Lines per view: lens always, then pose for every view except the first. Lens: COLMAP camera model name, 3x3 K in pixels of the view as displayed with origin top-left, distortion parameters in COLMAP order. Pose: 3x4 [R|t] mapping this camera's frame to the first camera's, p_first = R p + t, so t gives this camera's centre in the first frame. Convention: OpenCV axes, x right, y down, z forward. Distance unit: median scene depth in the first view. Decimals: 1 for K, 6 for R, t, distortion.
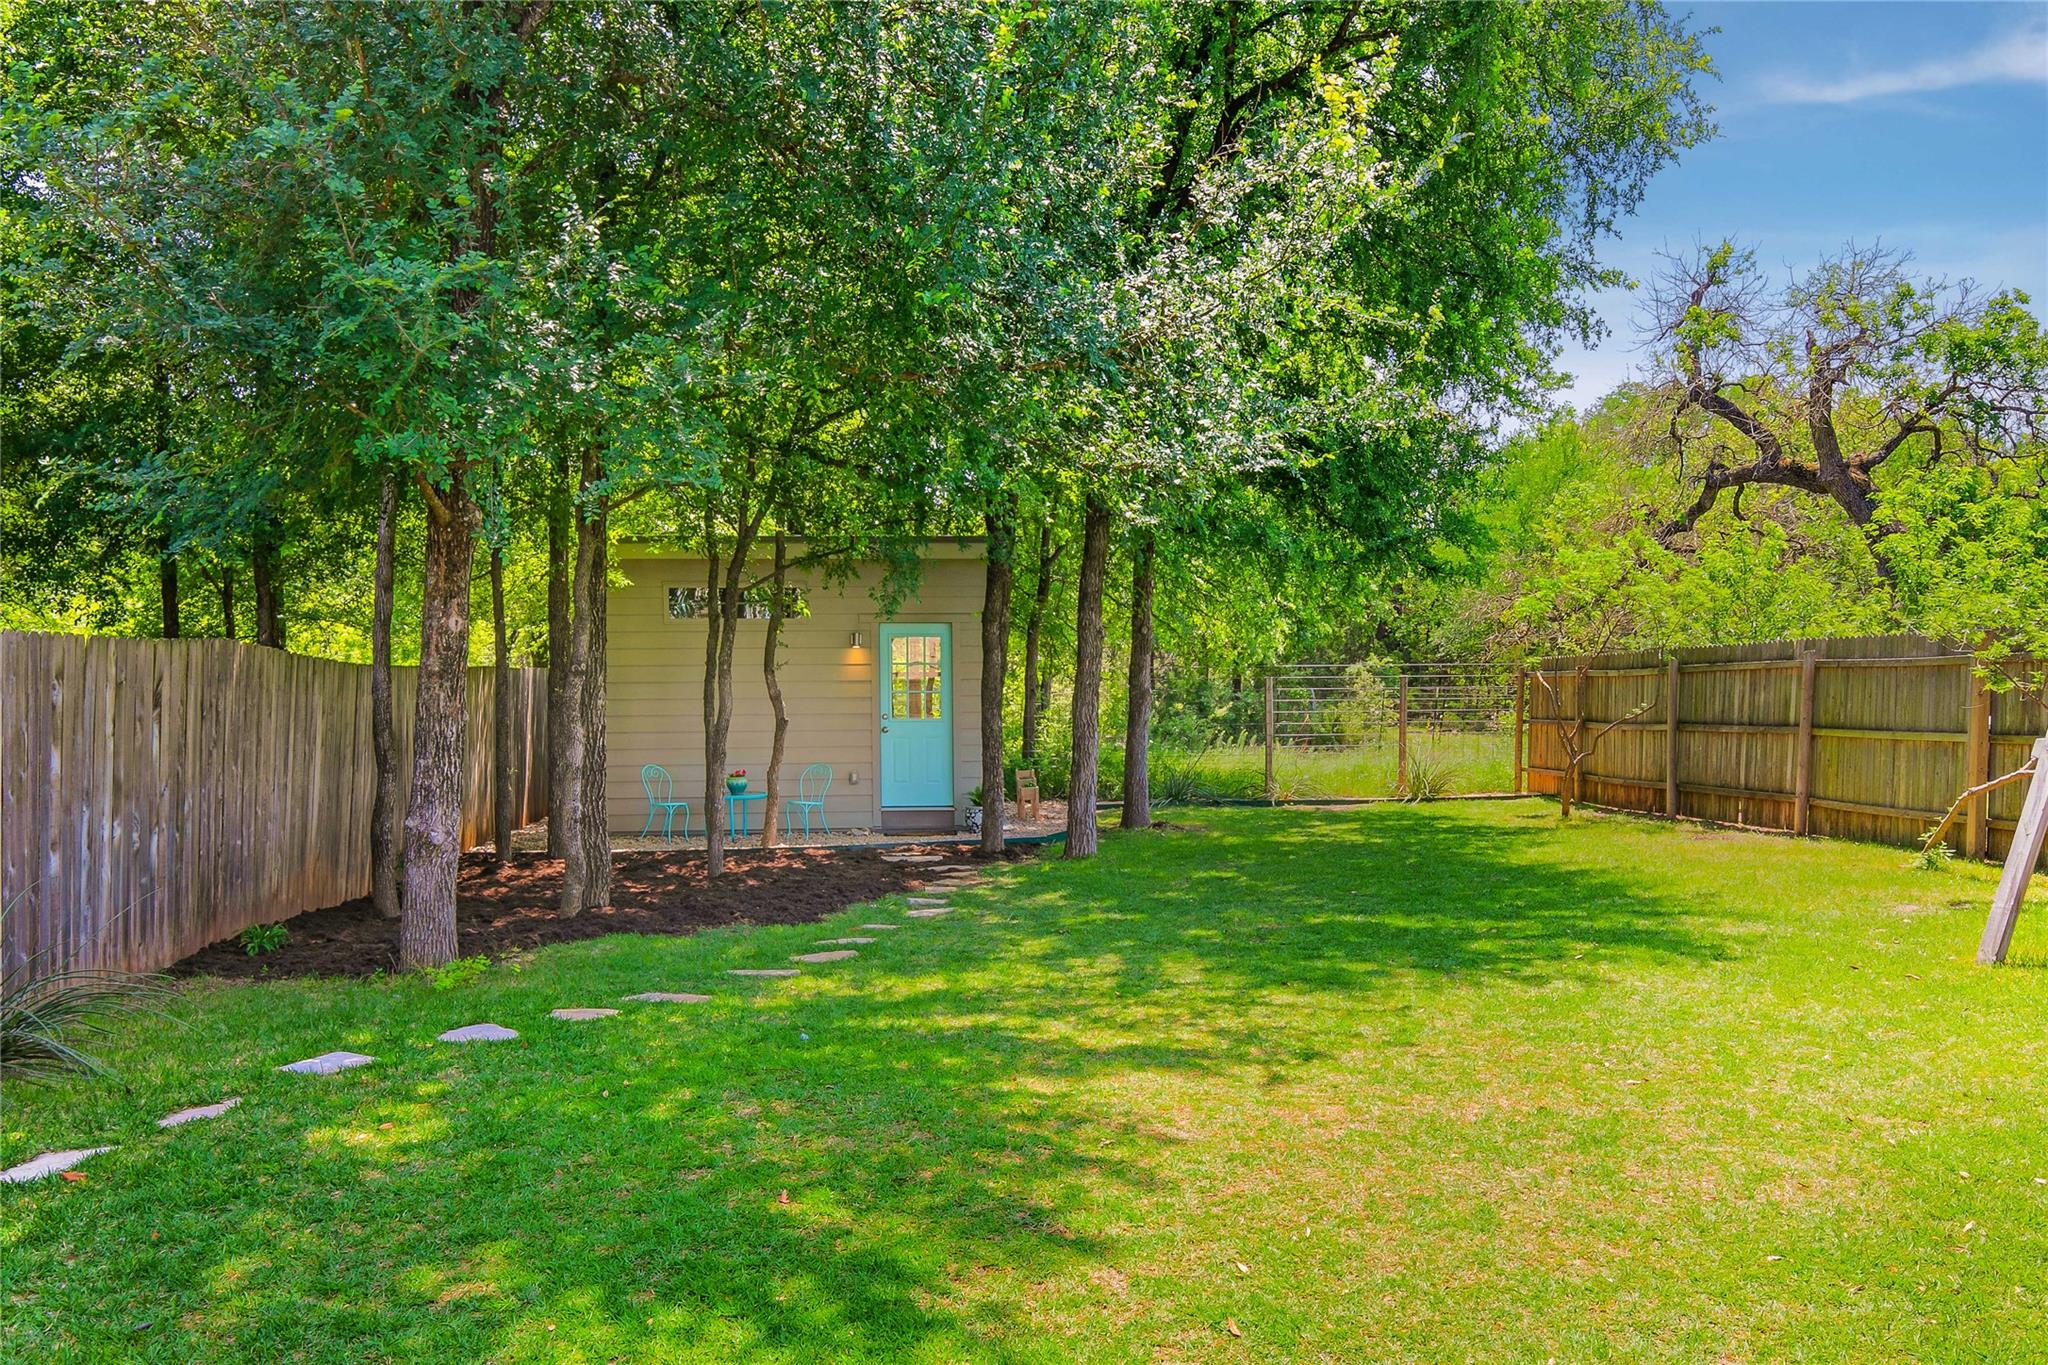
lens RADIAL K [[1579.8, 0, 1023.7], [0, 1579.8, 780.6], [0, 0, 1]] dist [0.004038, 0.006694]
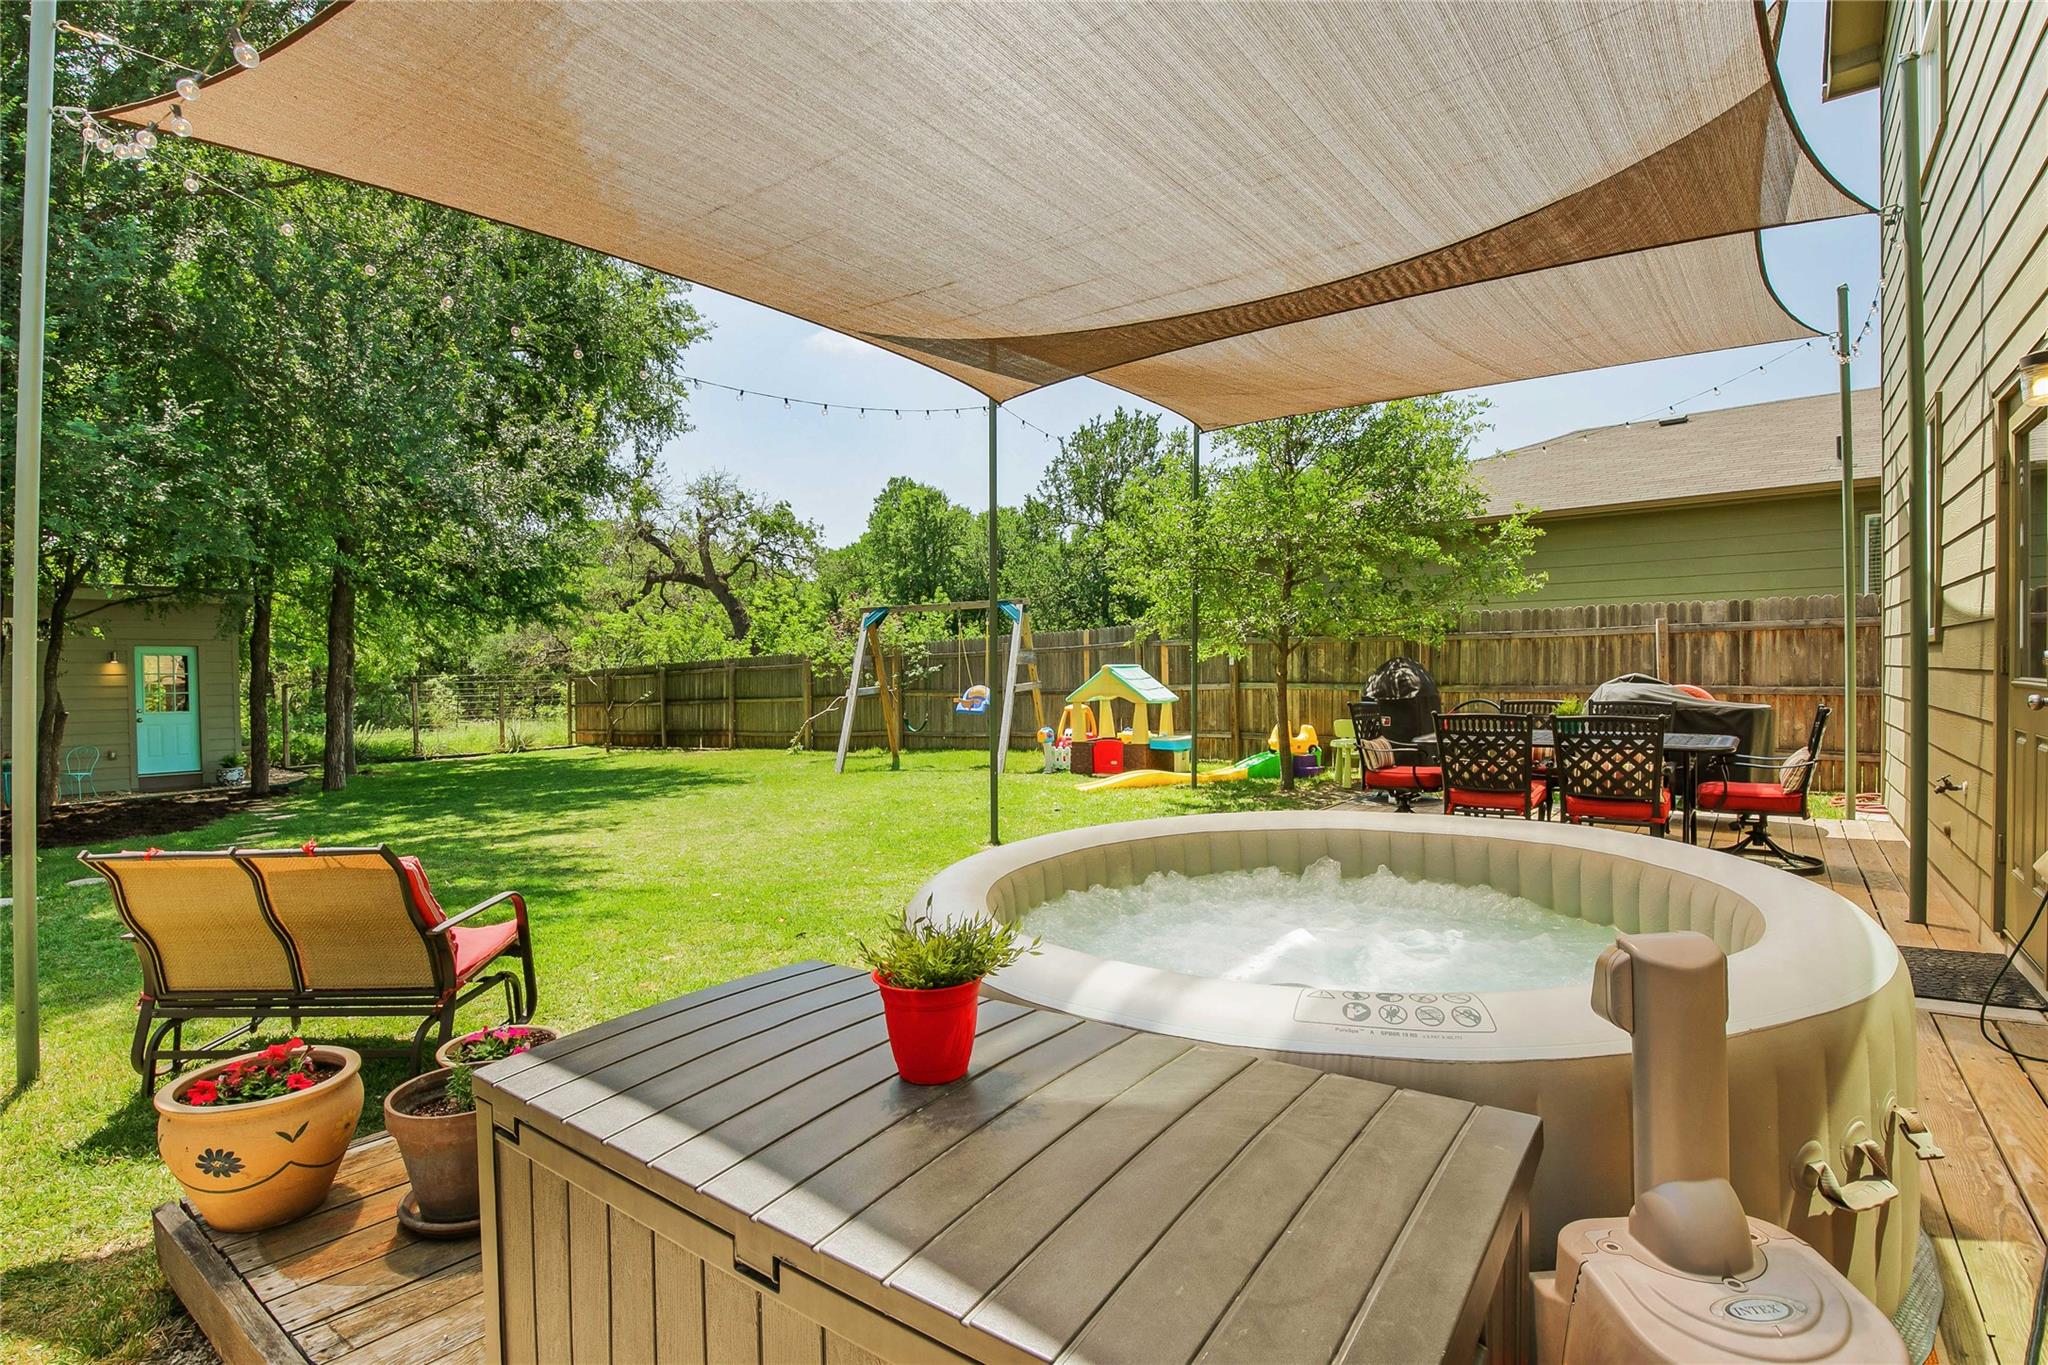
lens RADIAL K [[969.7, 0, 993.3], [0, 969.7, 688.0], [0, 0, 1]] dist [-0.031710, 0.000955]
pose [[0.705095, -0.014892, 0.708956, -0.170607], [0.063931, 0.997043, -0.042640, 0.027454], [-0.706225, 0.075390, 0.703962, -0.161201]]
